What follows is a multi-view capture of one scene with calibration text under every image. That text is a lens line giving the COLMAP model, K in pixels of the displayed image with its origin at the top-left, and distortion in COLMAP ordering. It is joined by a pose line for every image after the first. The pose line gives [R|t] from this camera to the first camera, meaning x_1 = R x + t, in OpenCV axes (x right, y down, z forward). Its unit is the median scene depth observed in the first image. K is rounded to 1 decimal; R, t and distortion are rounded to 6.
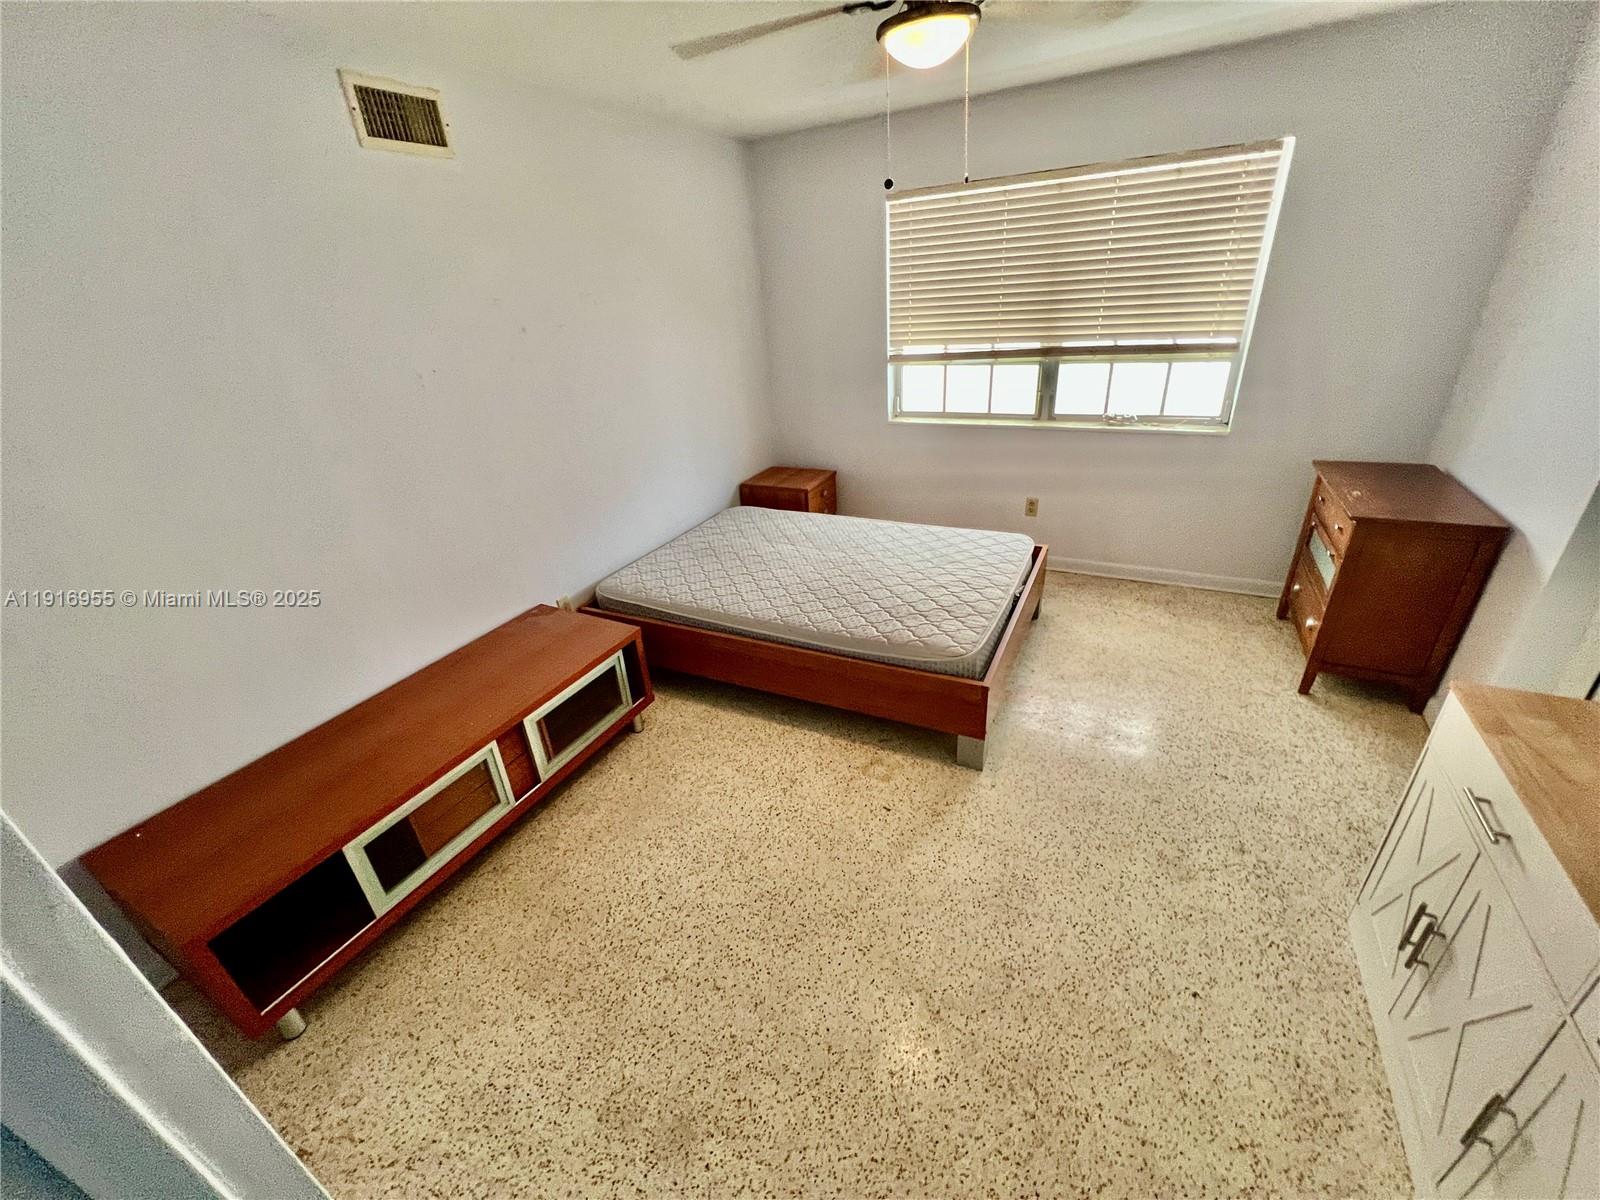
lens RADIAL K [[638.1, 0, 798.7], [0, 638.1, 603.2], [0, 0, 1]] dist [-0.000022, -0.000178]
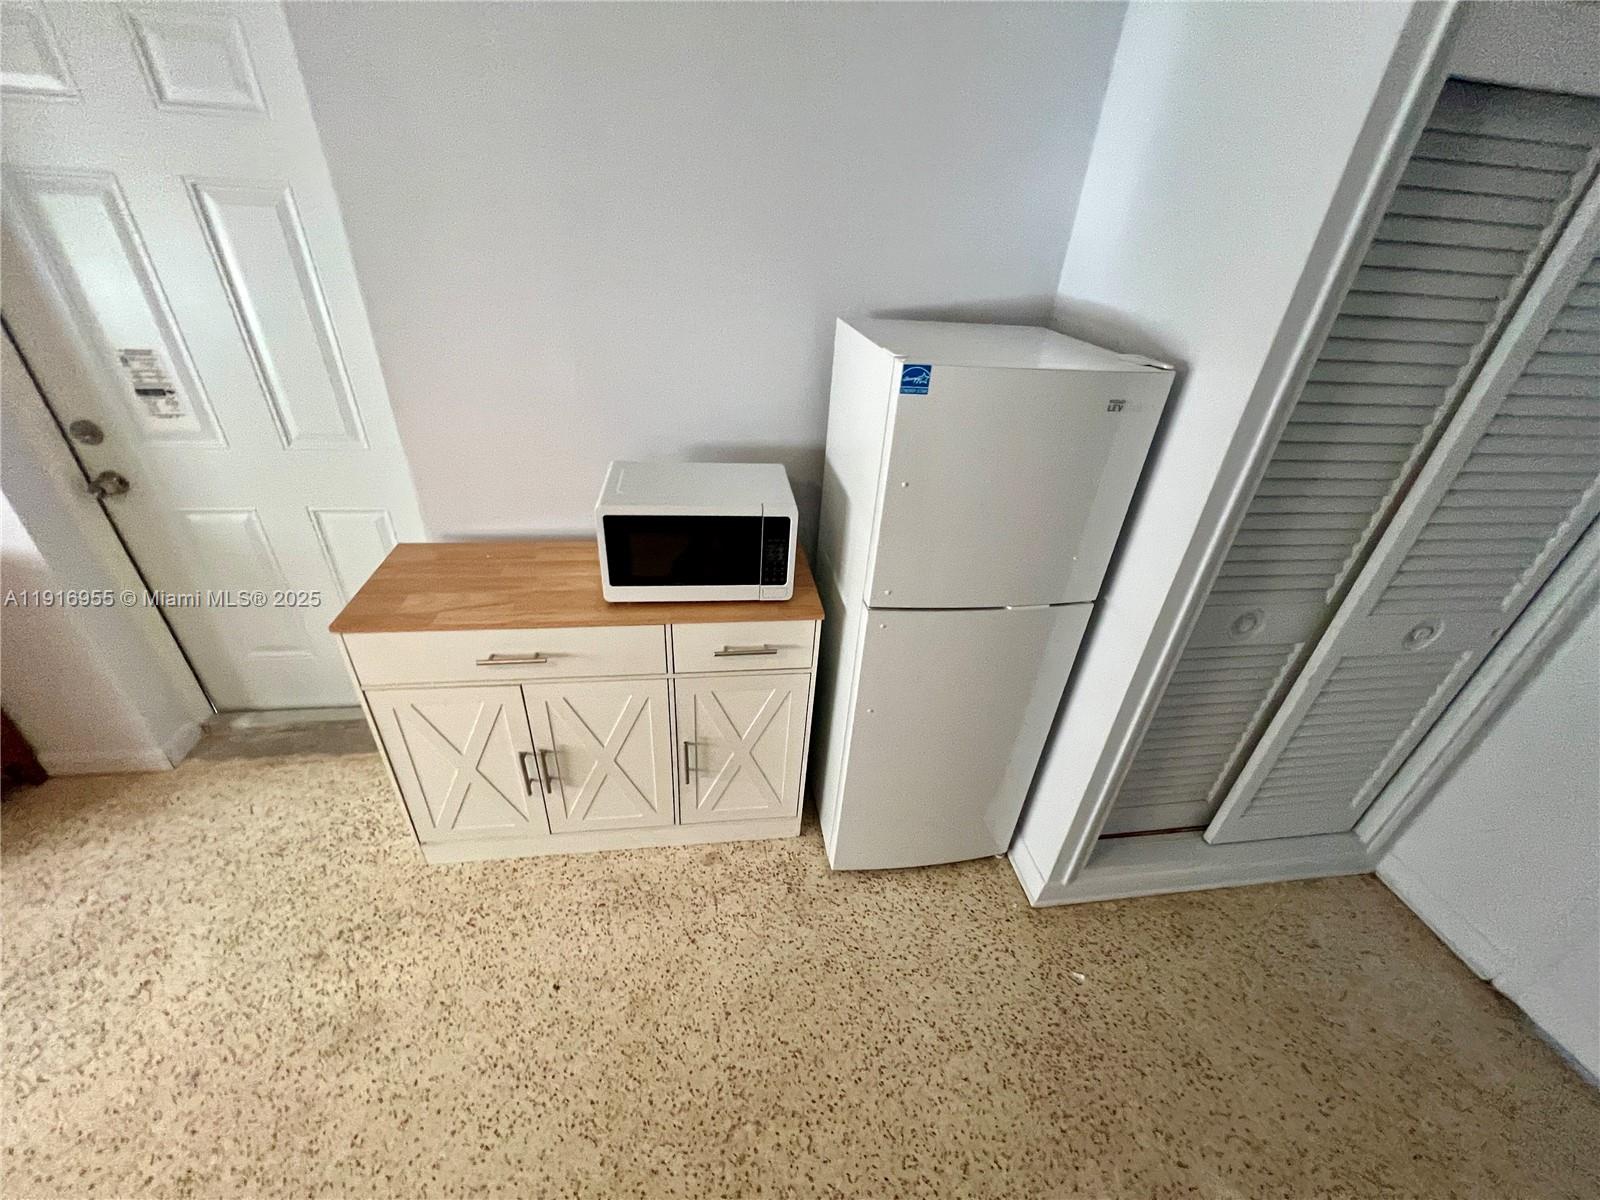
lens RADIAL K [[638.1, 0, 798.7], [0, 638.1, 603.2], [0, 0, 1]] dist [-0.000022, -0.000178]
pose [[-0.585887, -0.392283, 0.709120, -0.017514], [0.346919, 0.669390, 0.656935, -0.200448], [-0.732382, 0.630897, -0.256096, 0.516767]]
